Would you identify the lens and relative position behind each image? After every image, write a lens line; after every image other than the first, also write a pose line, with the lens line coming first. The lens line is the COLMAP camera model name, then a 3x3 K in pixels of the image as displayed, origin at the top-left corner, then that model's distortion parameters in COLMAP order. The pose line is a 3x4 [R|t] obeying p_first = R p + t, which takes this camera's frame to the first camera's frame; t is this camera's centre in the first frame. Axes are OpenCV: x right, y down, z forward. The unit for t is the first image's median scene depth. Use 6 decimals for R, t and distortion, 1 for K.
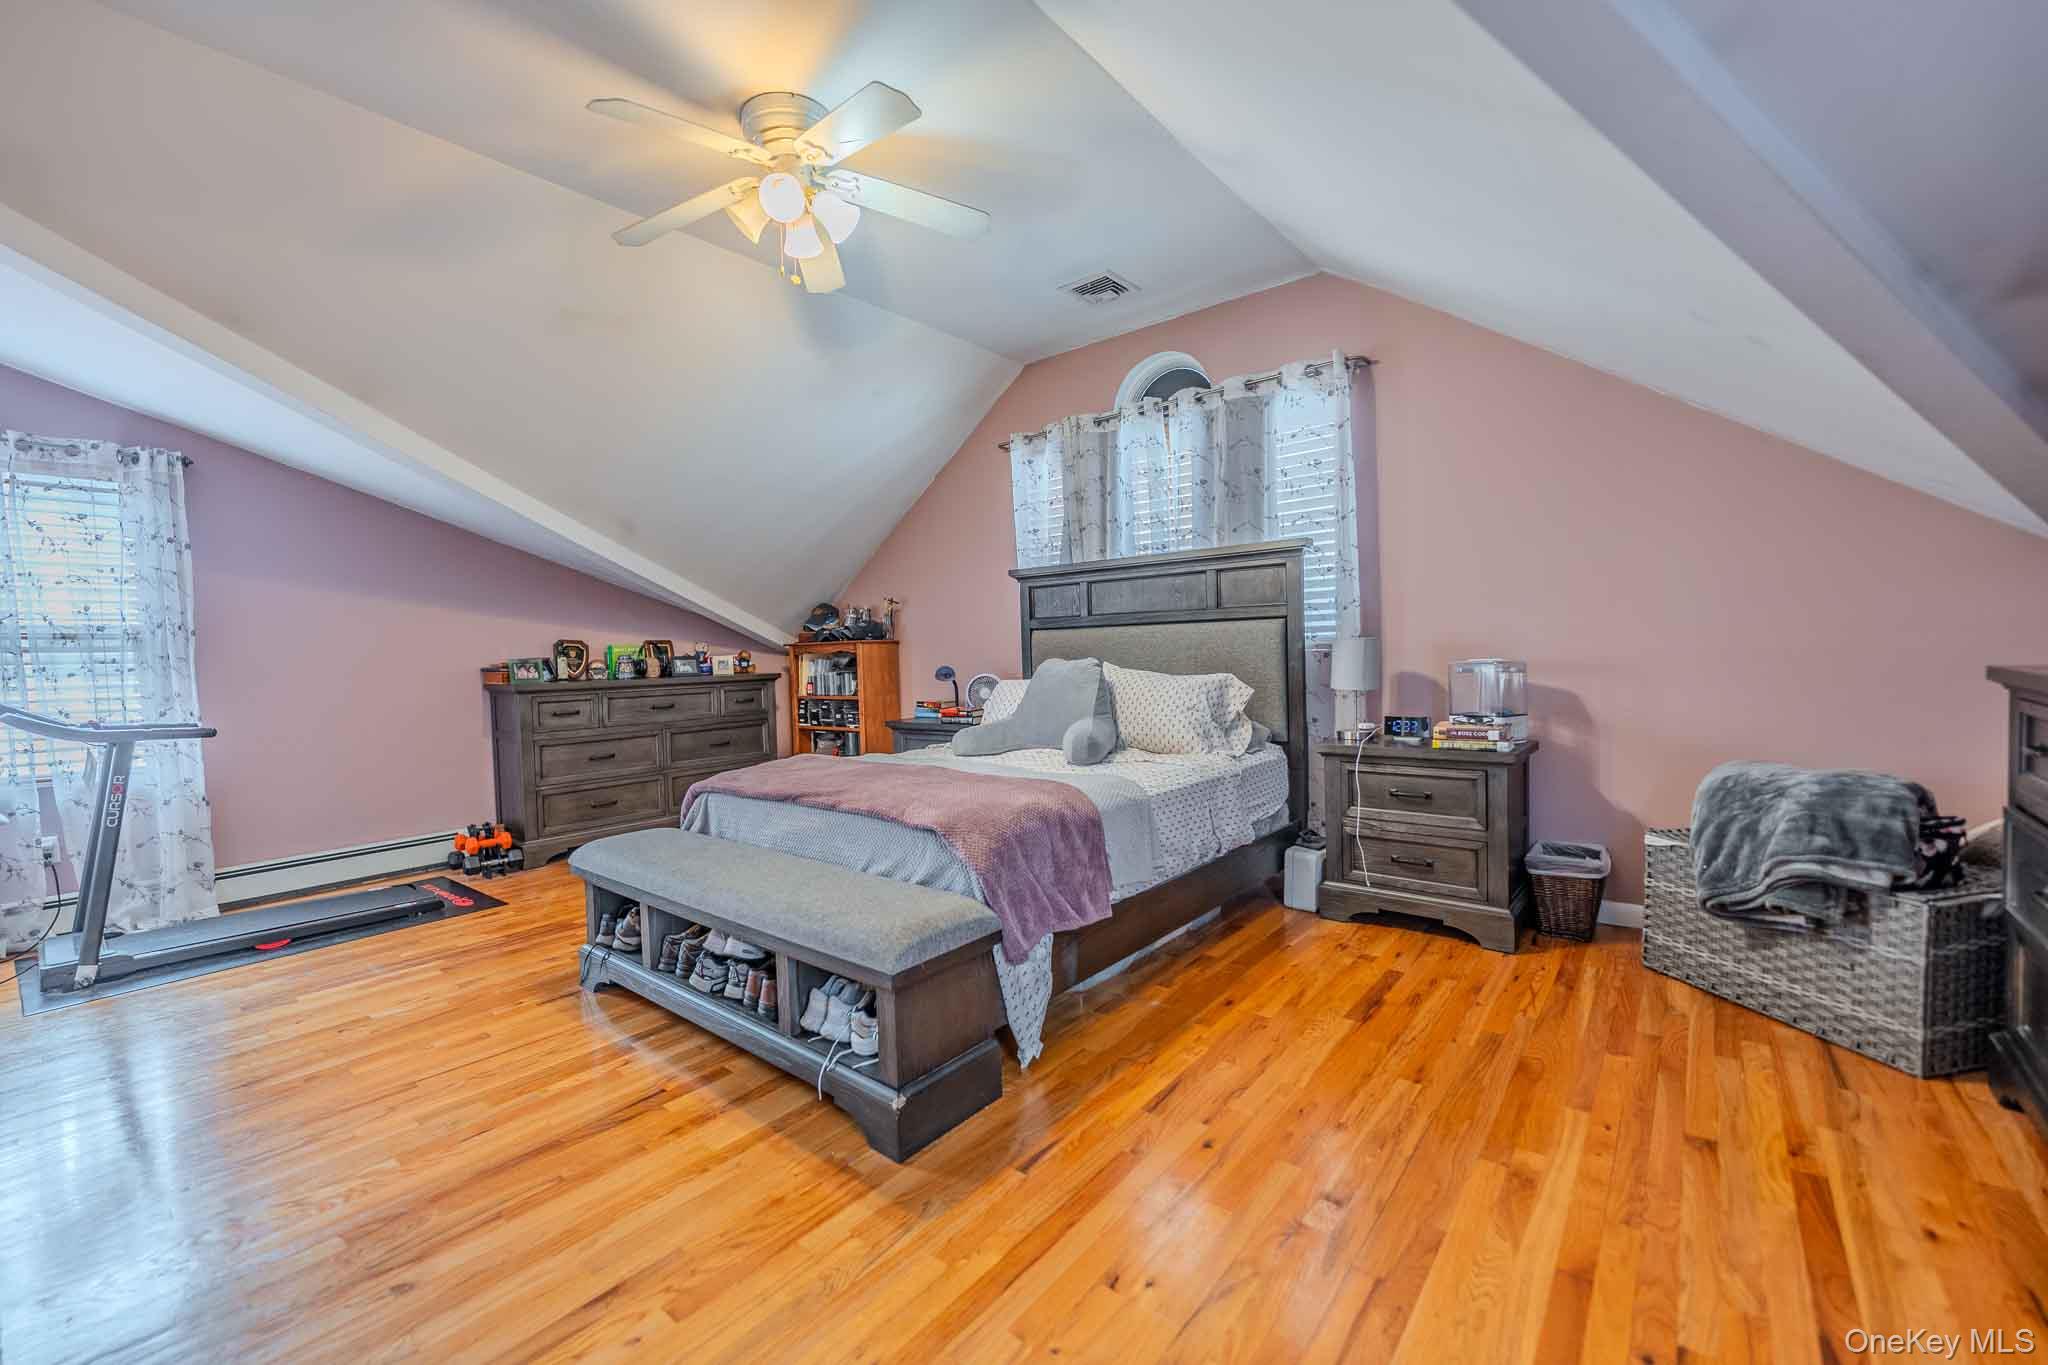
lens RADIAL K [[827.8, 0, 1012.0], [0, 827.8, 683.1], [0, 0, 1]] dist [0.000737, -0.000927]
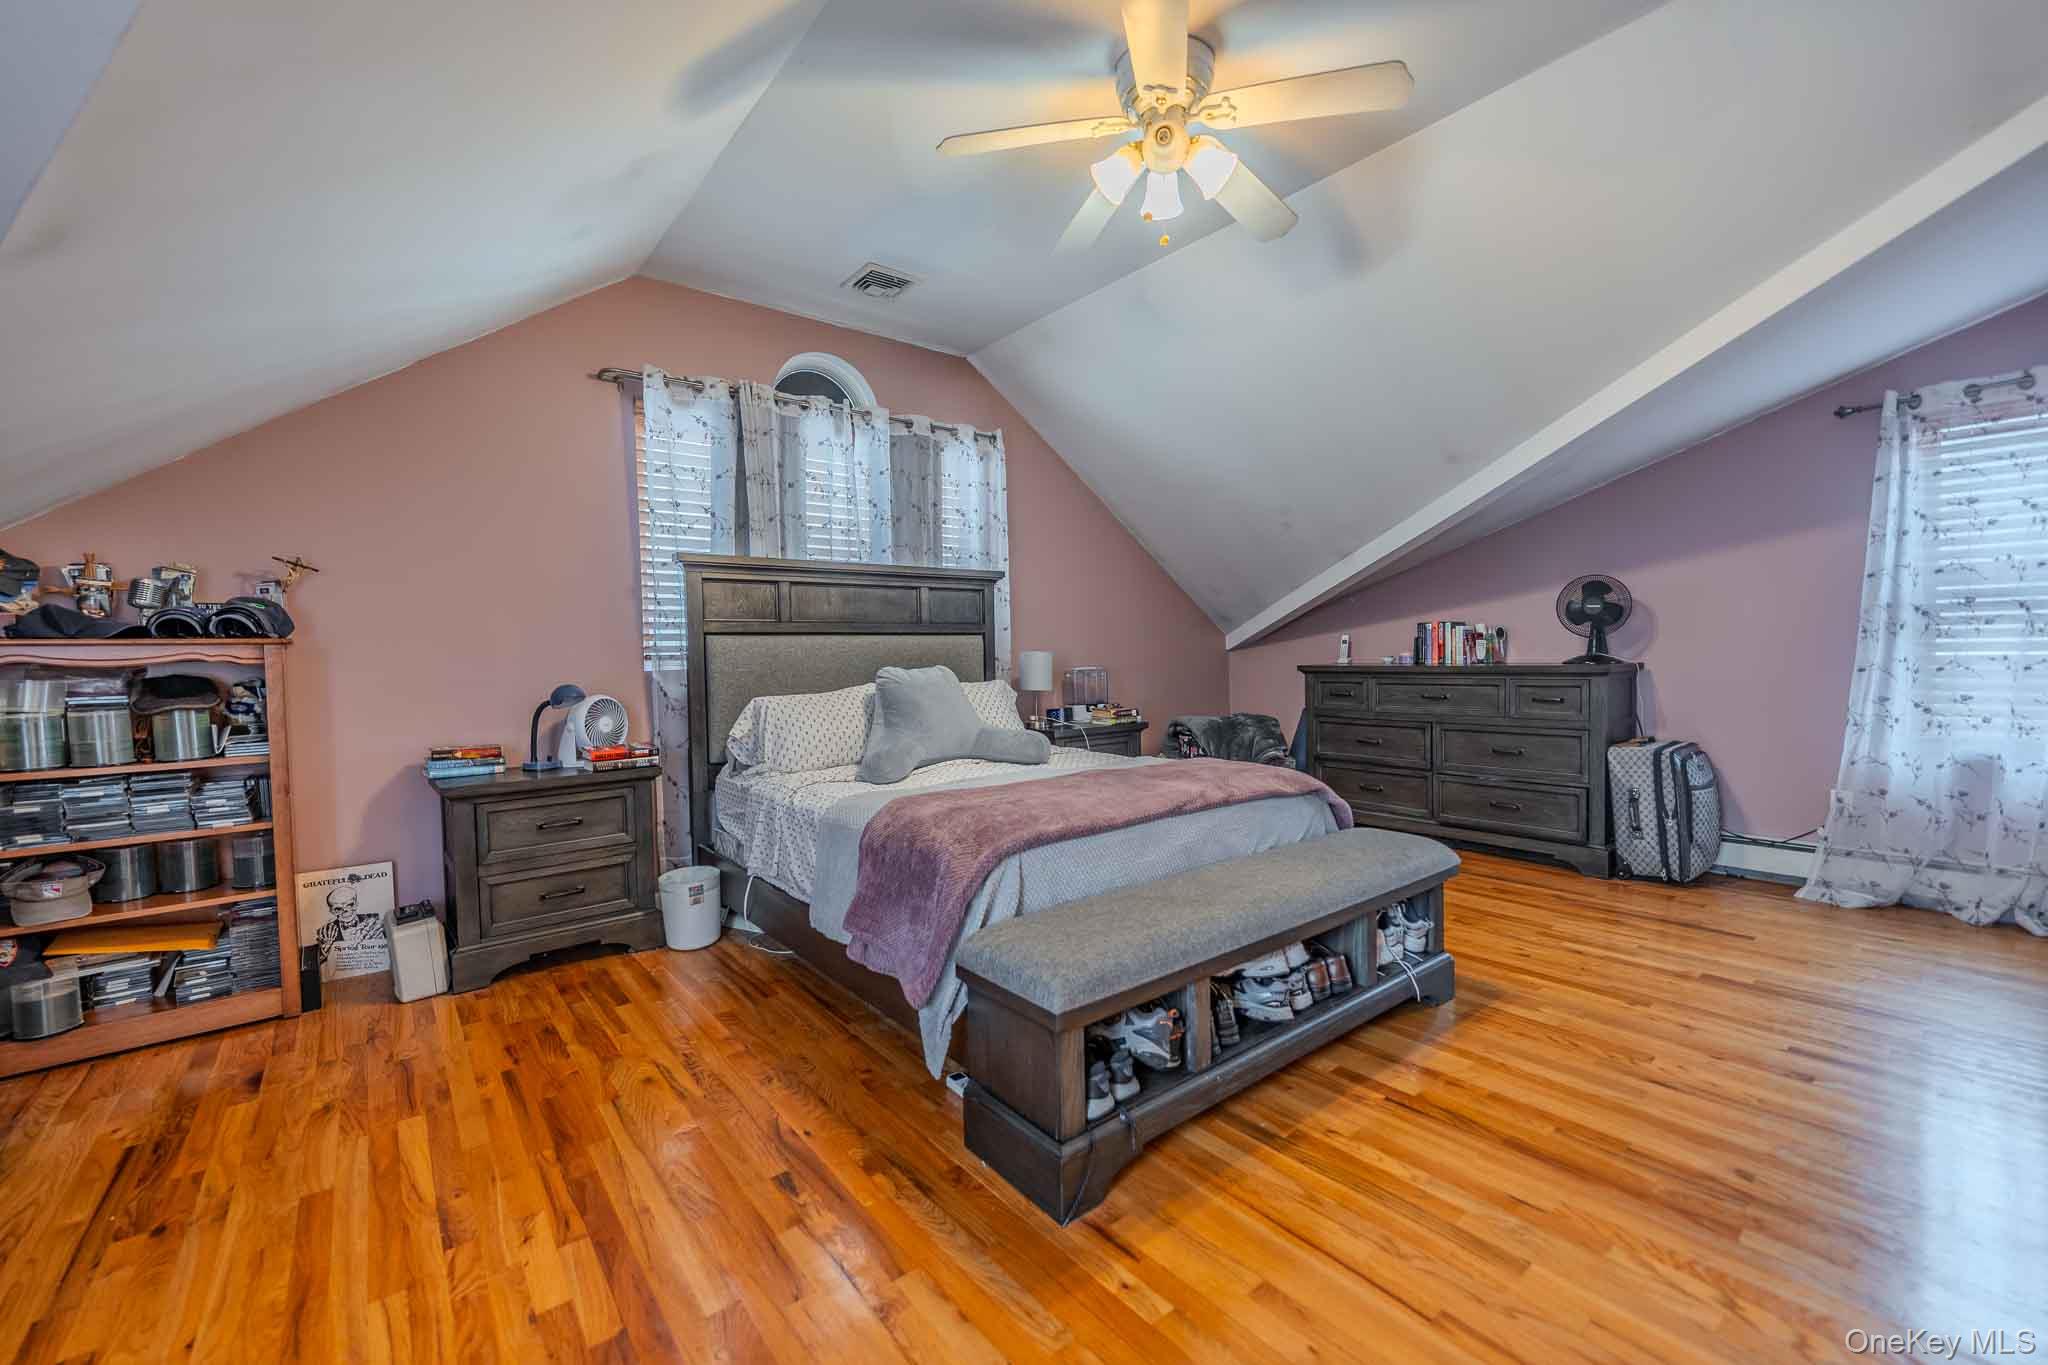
lens RADIAL K [[827.8, 0, 1014.4], [0, 827.8, 684.9], [0, 0, 1]] dist [0.000737, -0.000927]
pose [[0.205514, -0.015353, 0.978534, -0.857167], [0.048996, 0.998785, 0.005381, -0.008894], [-0.977427, 0.046838, 0.206016, 0.713295]]
